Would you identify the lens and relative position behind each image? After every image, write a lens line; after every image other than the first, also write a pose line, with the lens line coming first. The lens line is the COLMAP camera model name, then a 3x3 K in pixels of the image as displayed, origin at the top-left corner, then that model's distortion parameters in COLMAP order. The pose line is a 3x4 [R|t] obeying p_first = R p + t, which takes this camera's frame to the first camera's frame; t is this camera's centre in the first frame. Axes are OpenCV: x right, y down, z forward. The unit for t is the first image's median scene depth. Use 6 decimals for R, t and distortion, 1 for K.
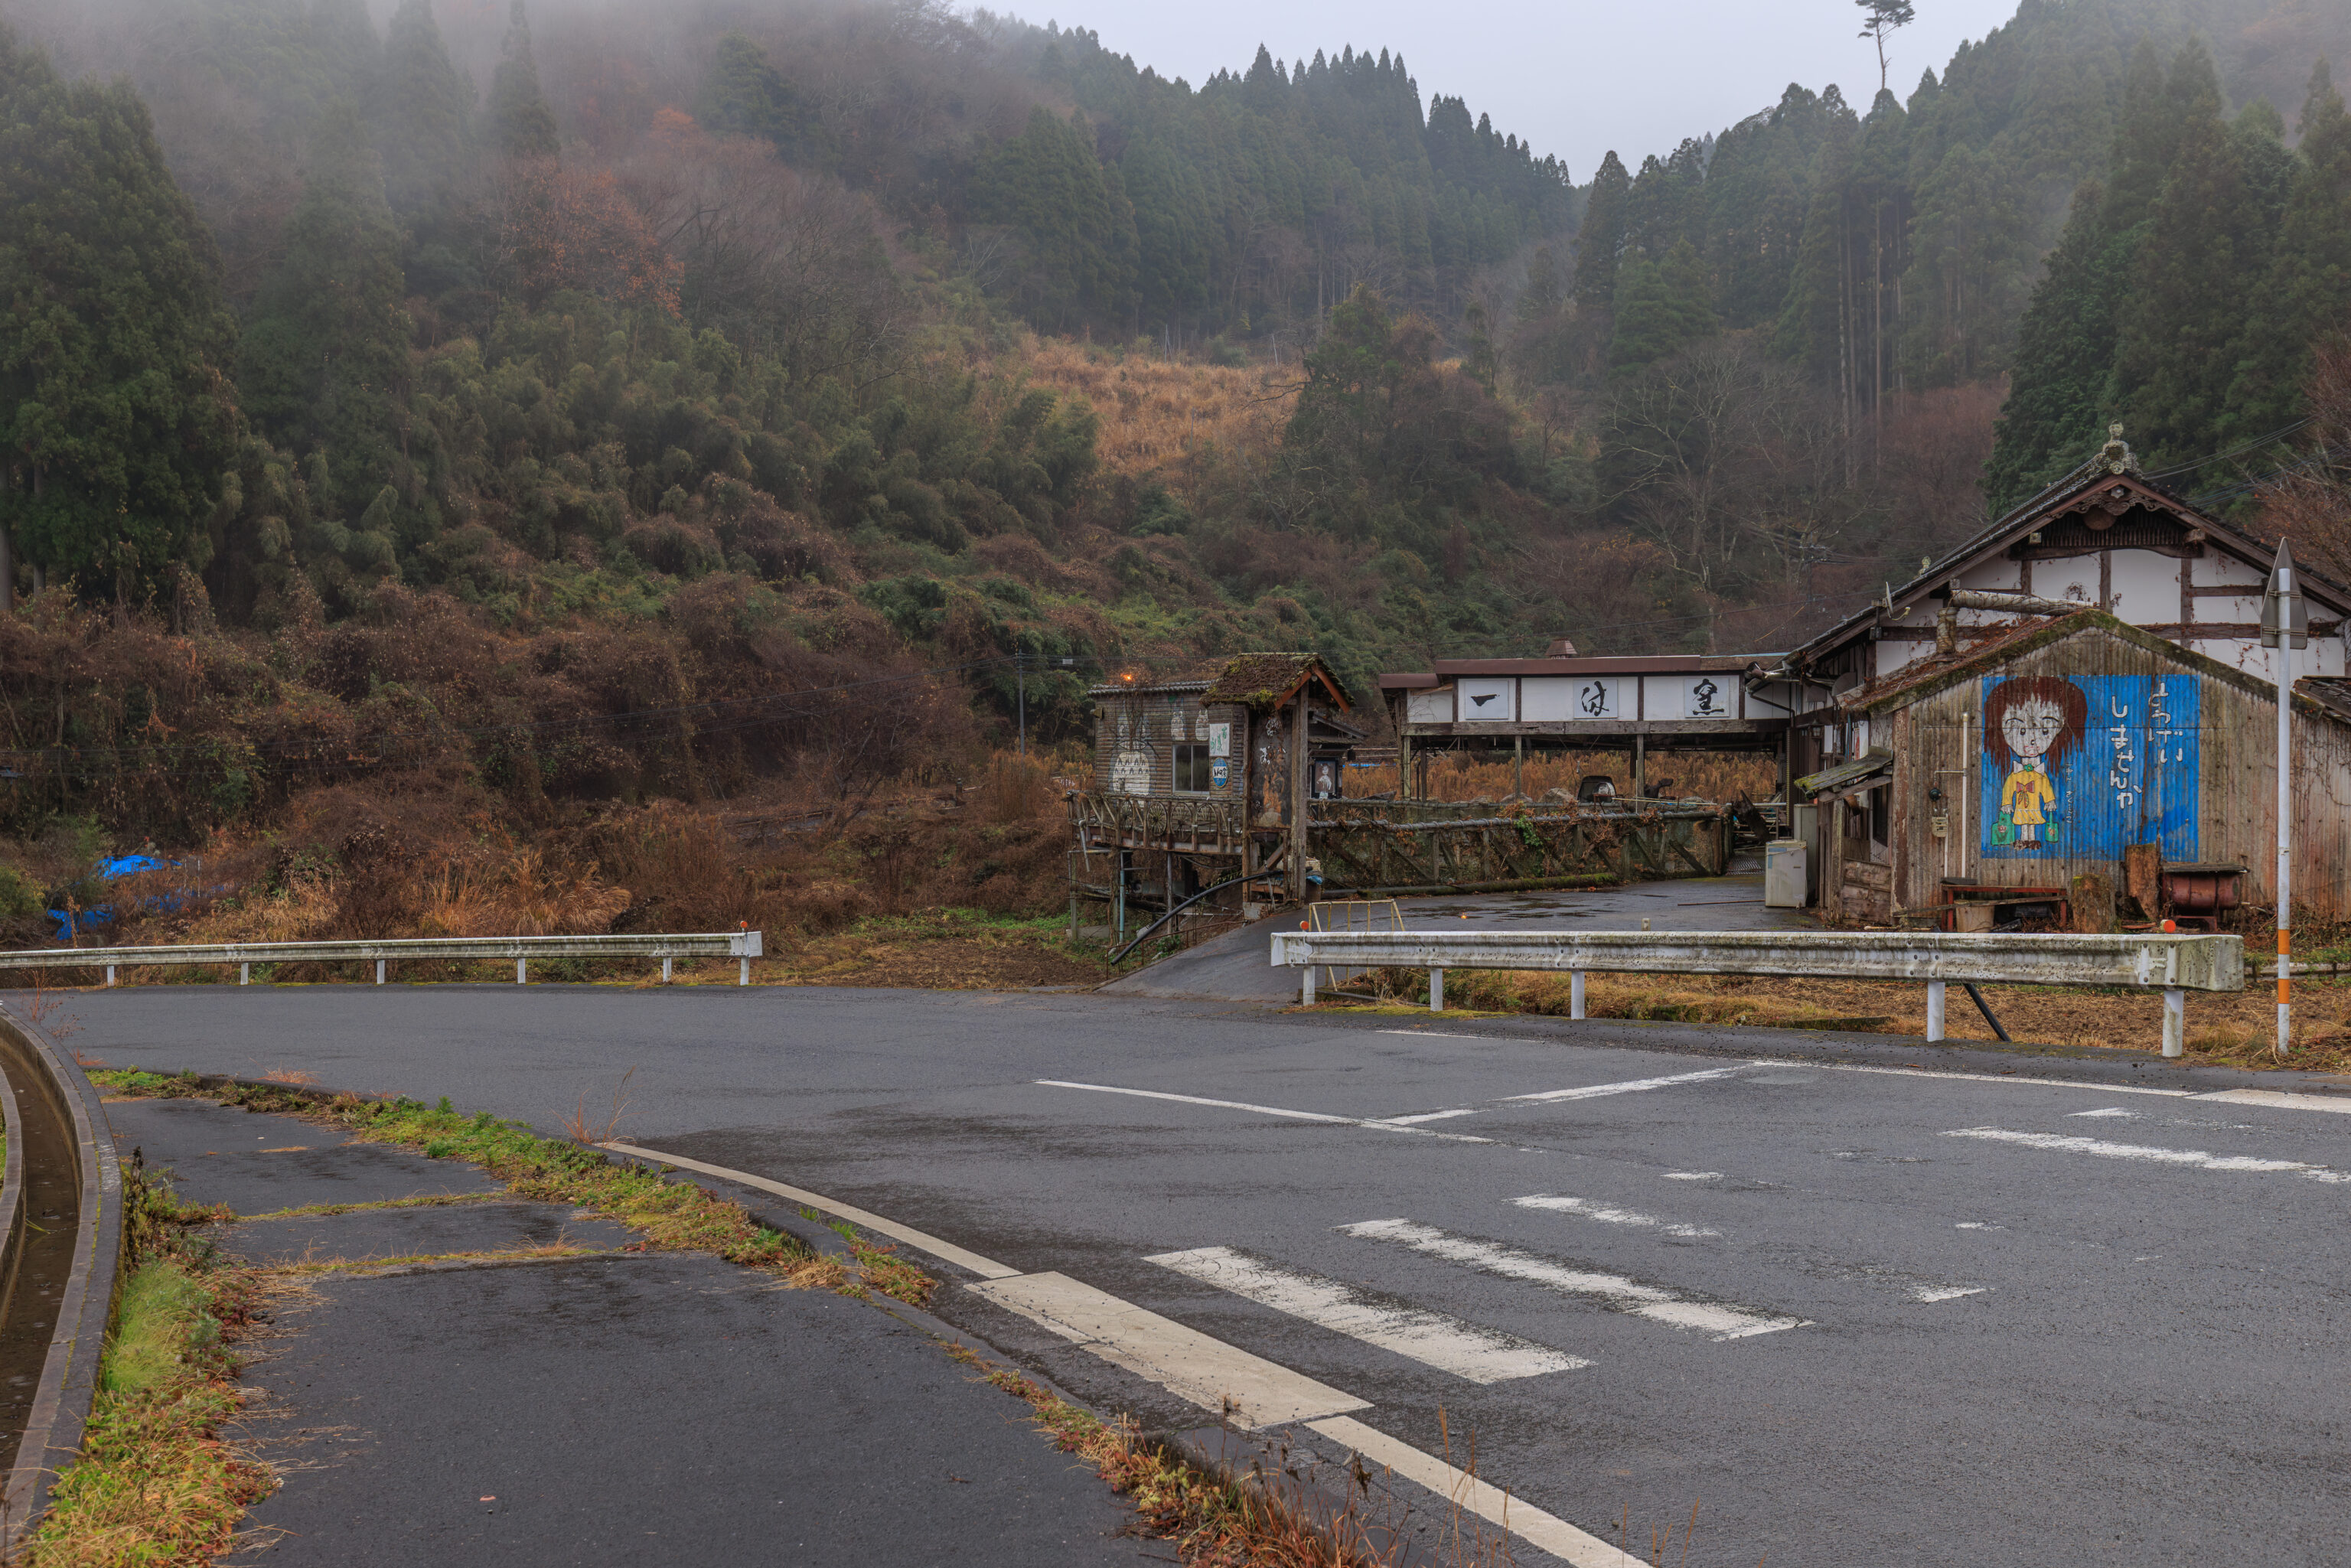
lens RADIAL K [[4868.0, 0, 1175.5], [0, 4868.0, 784.0], [0, 0, 1]] dist [-0.006662, 0.019768]
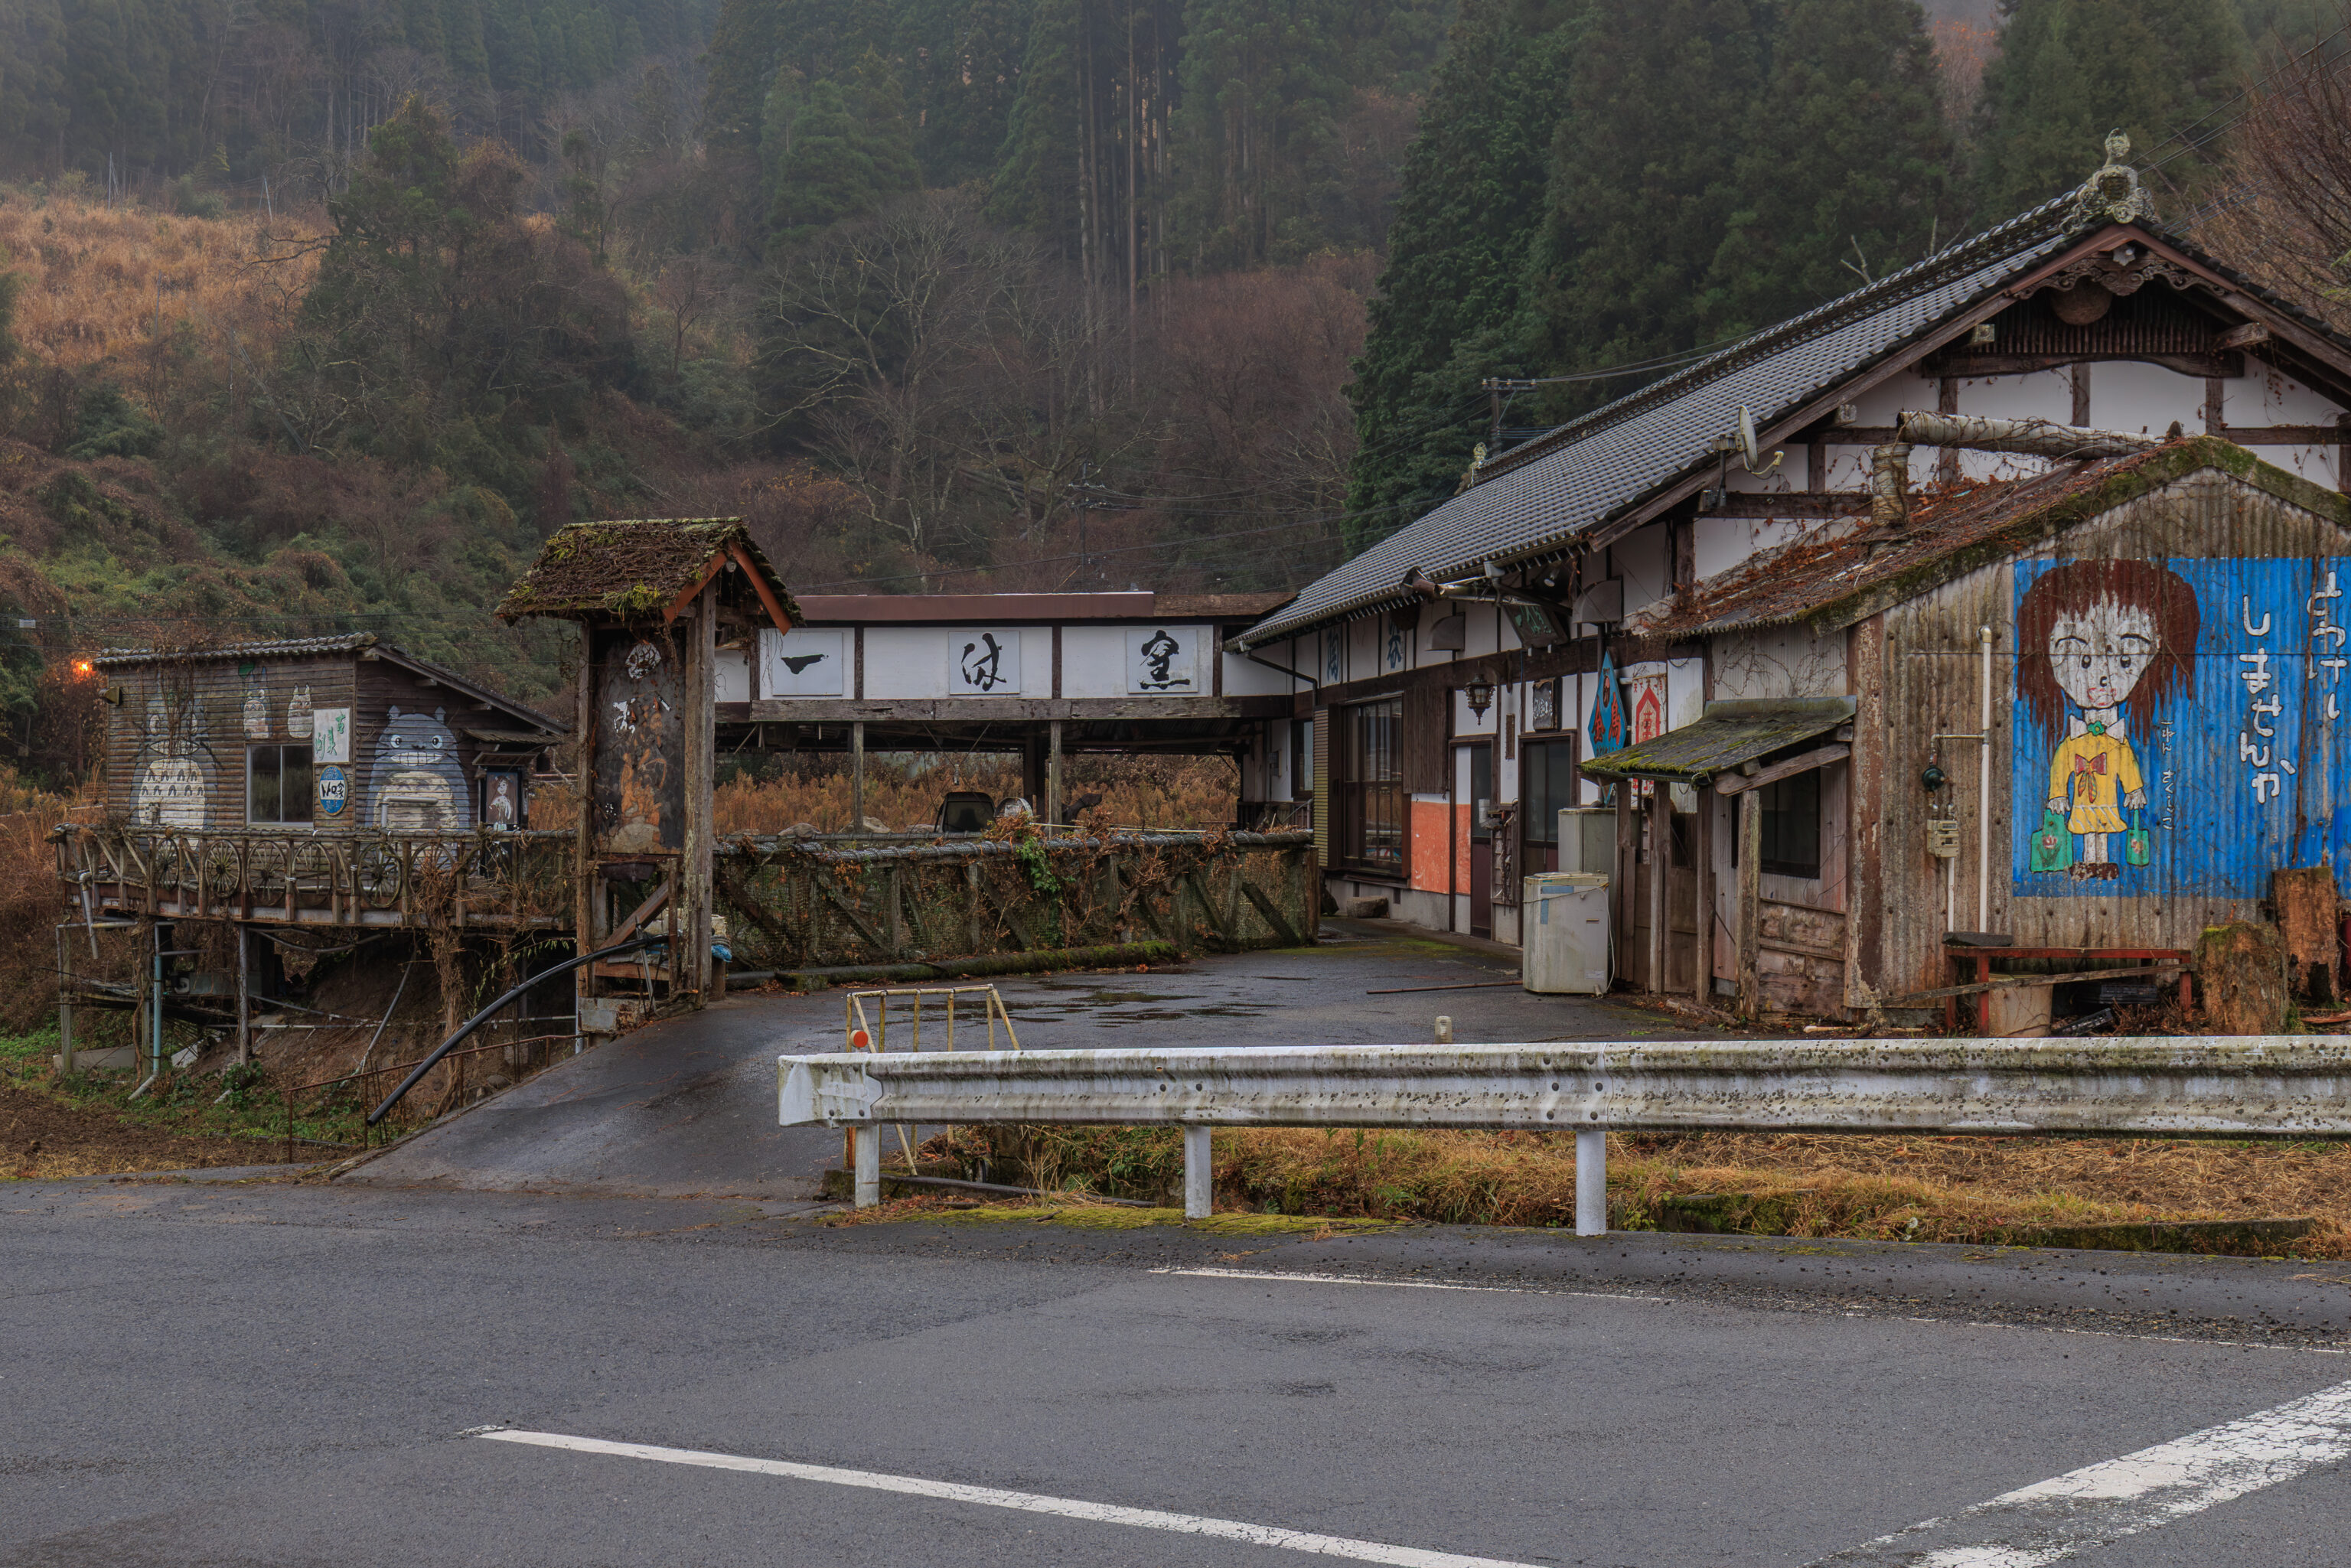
lens RADIAL K [[4868.0, 0, 1175.5], [0, 4868.0, 784.0], [0, 0, 1]] dist [-0.006662, 0.019768]
pose [[0.962015, -0.001096, 0.272996, -0.071002], [0.007348, 0.999734, -0.021877, 0.013960], [-0.272899, 0.023052, 0.961766, 0.507785]]
